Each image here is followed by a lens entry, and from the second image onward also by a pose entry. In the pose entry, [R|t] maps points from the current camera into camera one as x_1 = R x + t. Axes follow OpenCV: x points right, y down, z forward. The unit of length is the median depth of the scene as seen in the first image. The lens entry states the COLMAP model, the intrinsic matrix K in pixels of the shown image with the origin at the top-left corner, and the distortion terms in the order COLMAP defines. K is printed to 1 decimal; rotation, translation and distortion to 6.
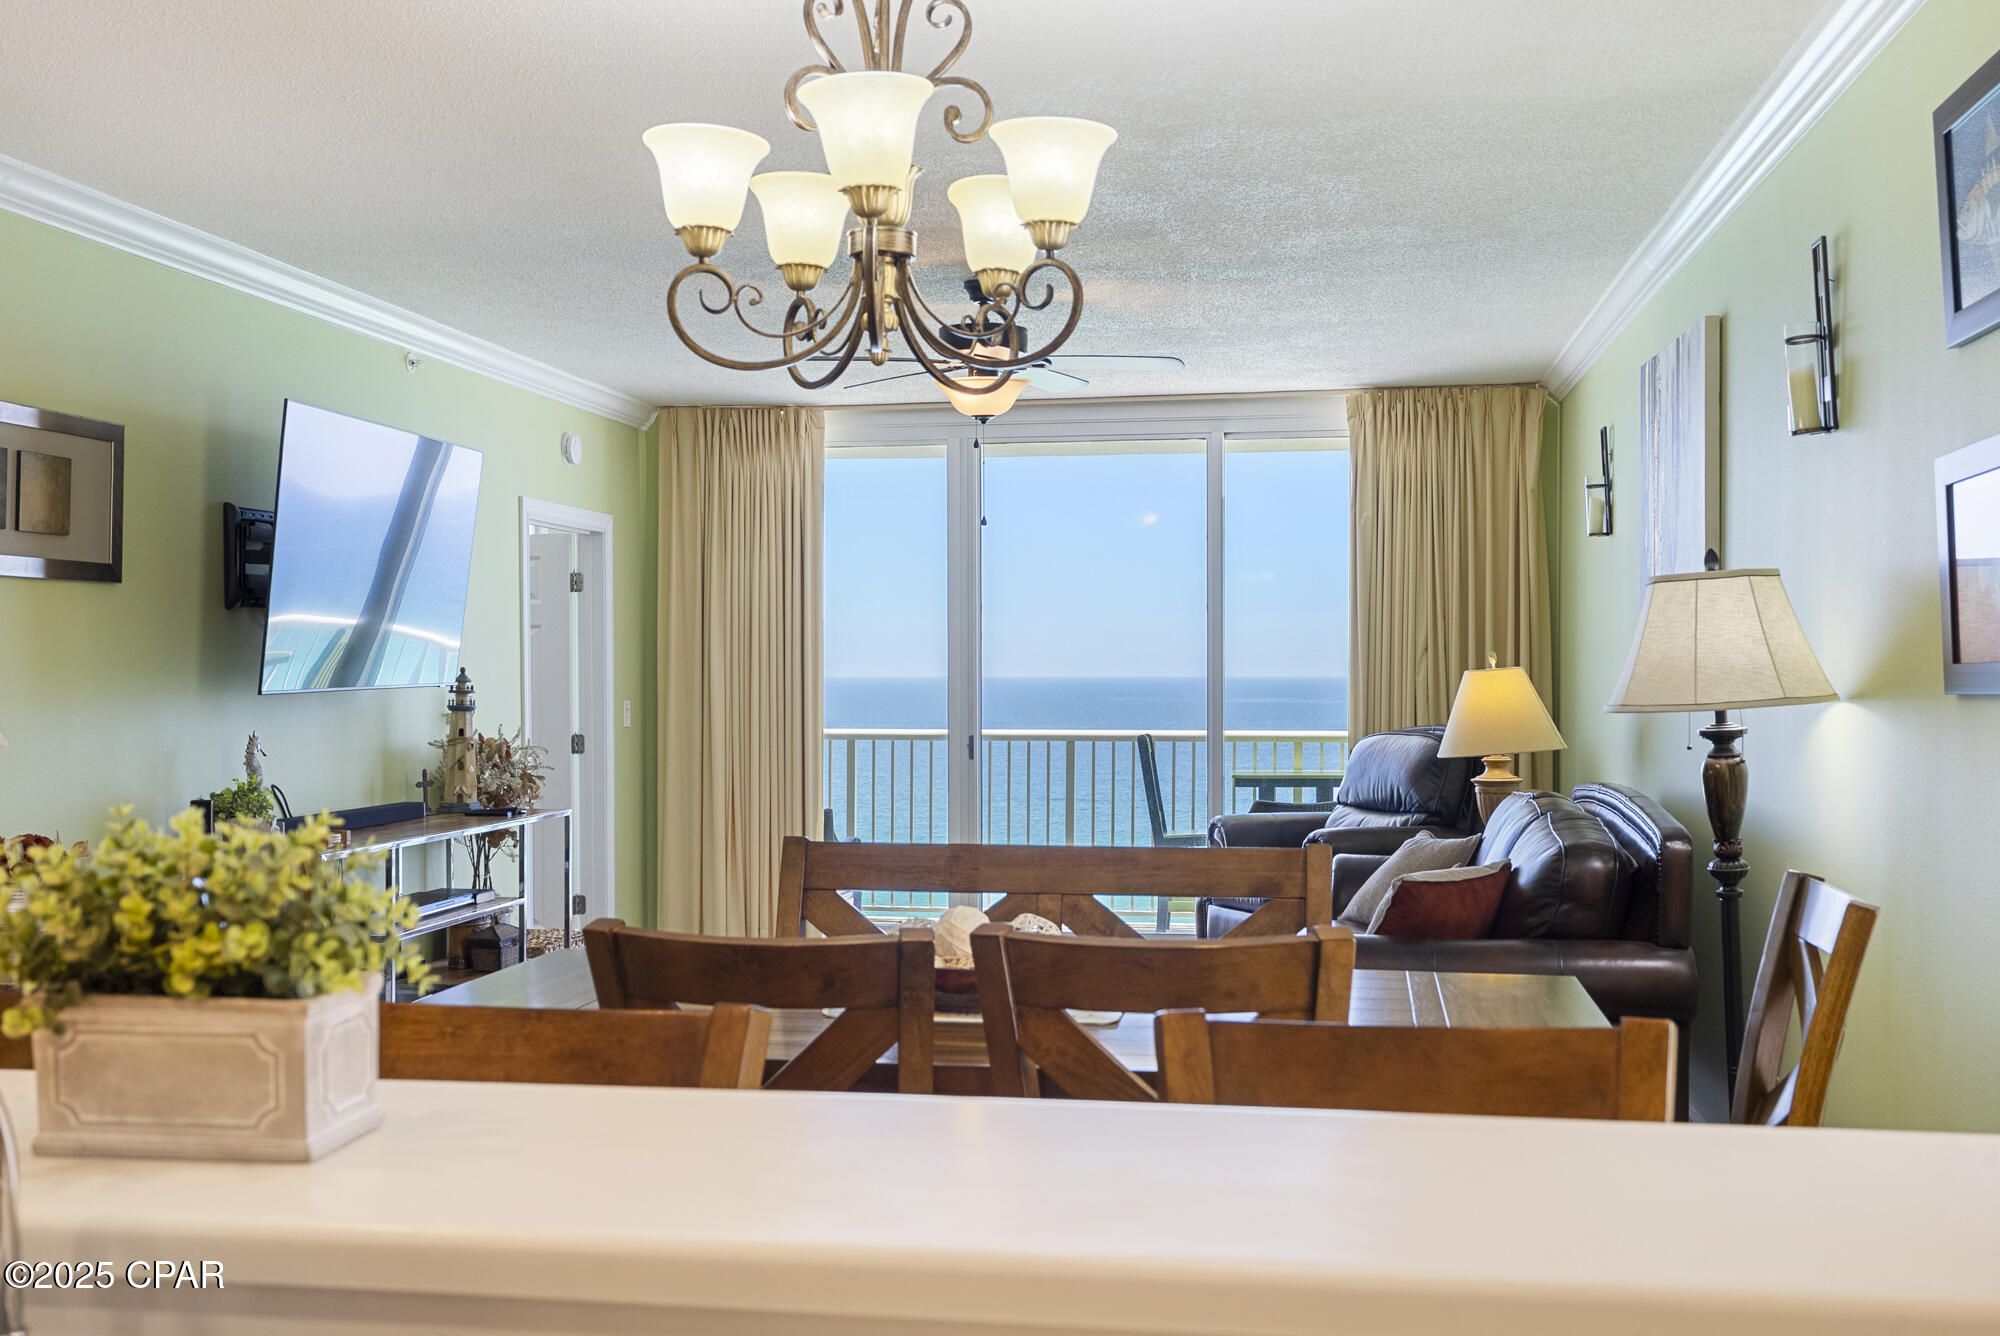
lens RADIAL K [[1988.3, 0, 1000.0], [0, 1988.3, 668.0], [0, 0, 1]] dist [0.023607, 0.001422]
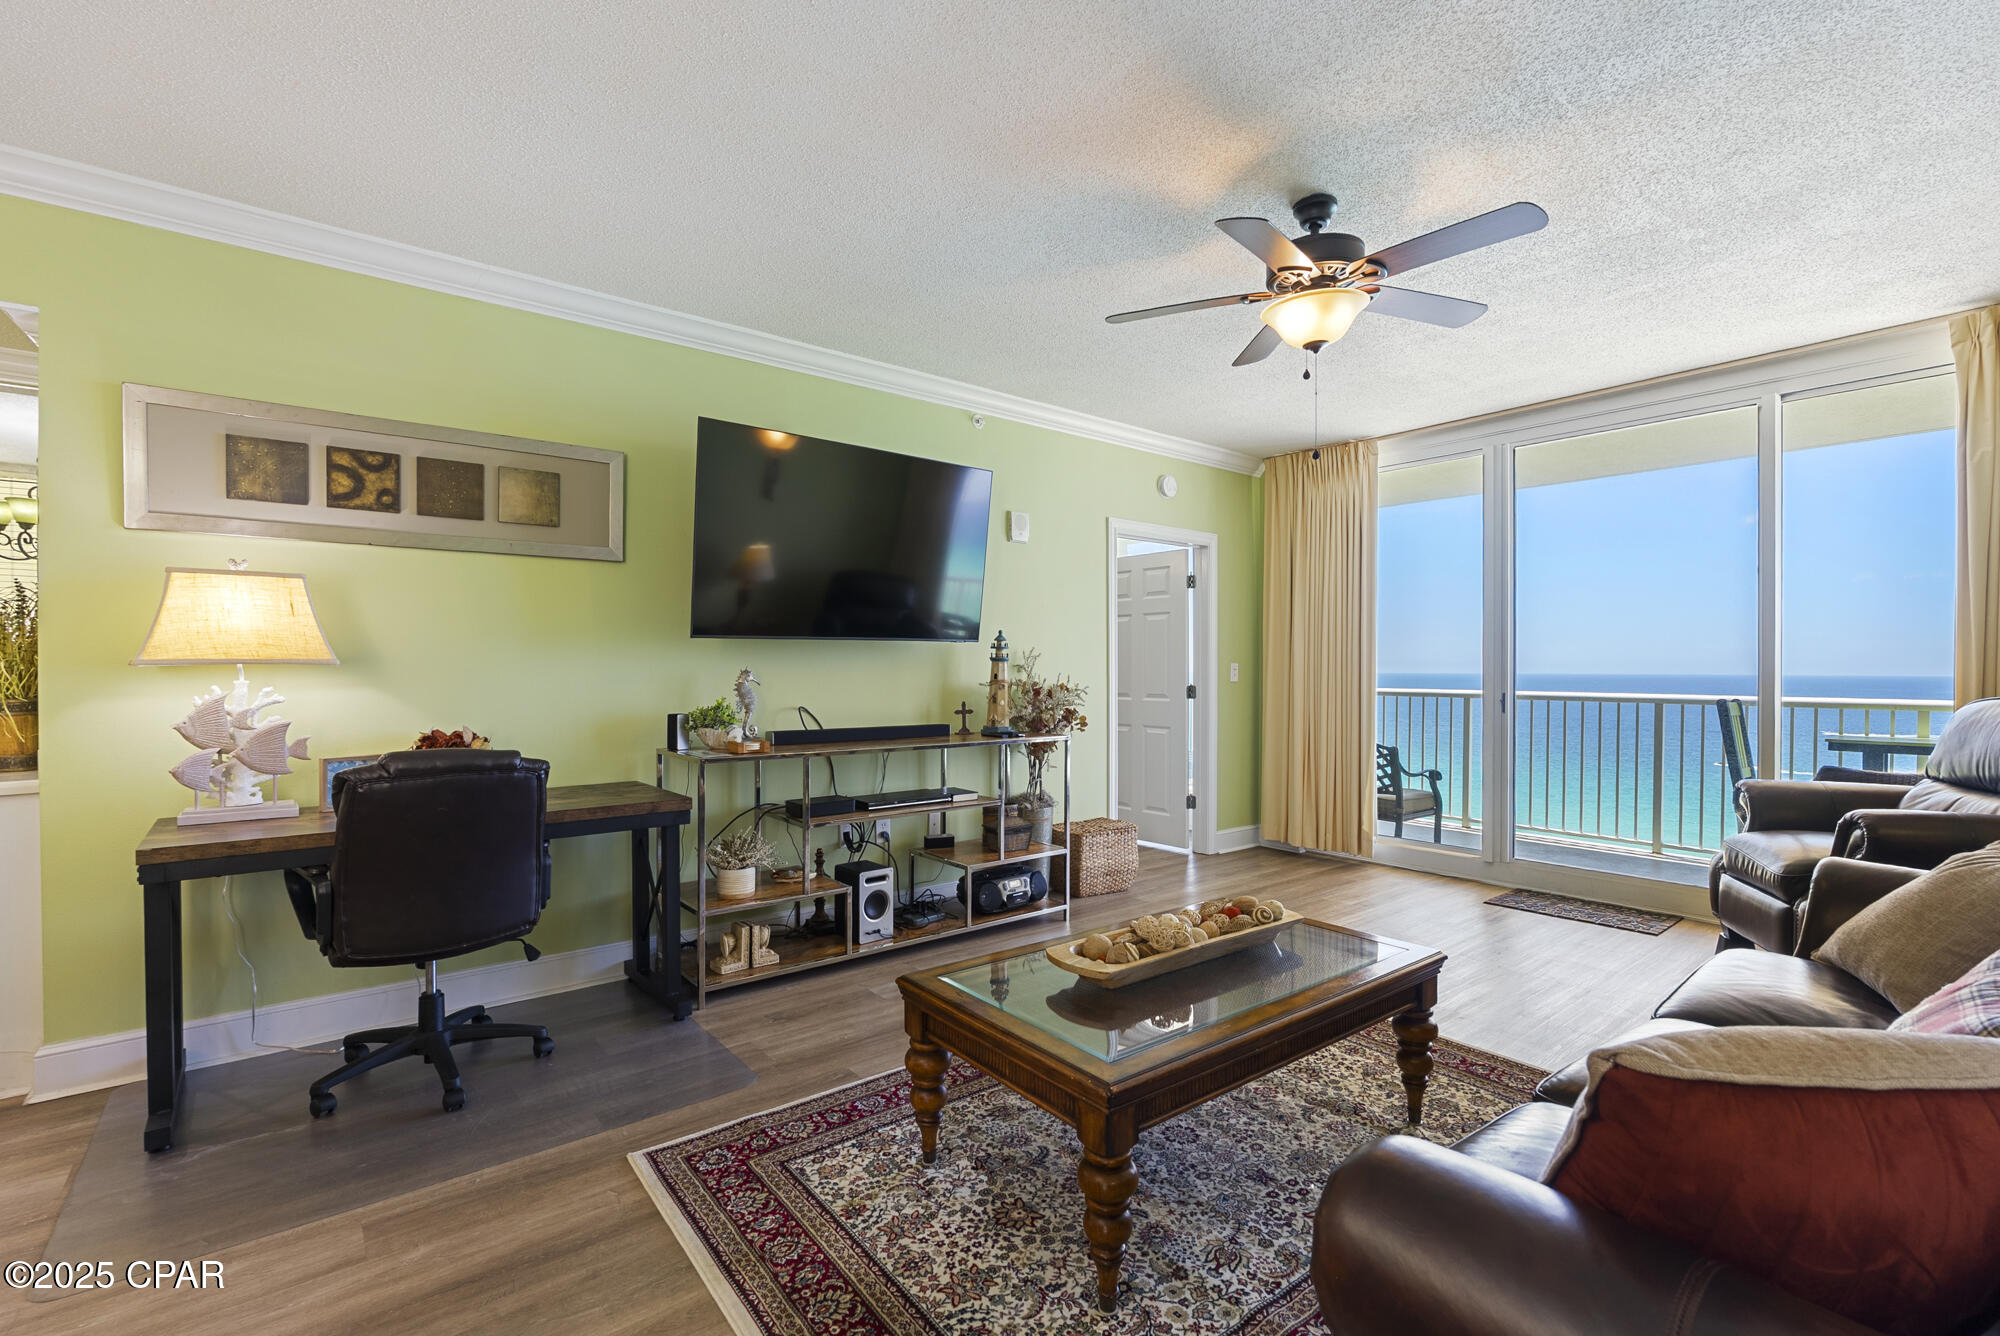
lens RADIAL K [[880.1, 0, 1003.6], [0, 880.1, 674.5], [0, 0, 1]] dist [-0.012296, -0.000238]
pose [[0.746254, 0.009510, -0.665594, 0.146966], [-0.004006, 0.999944, 0.009795, 0.024744], [0.665650, -0.004644, 0.746250, 0.537094]]
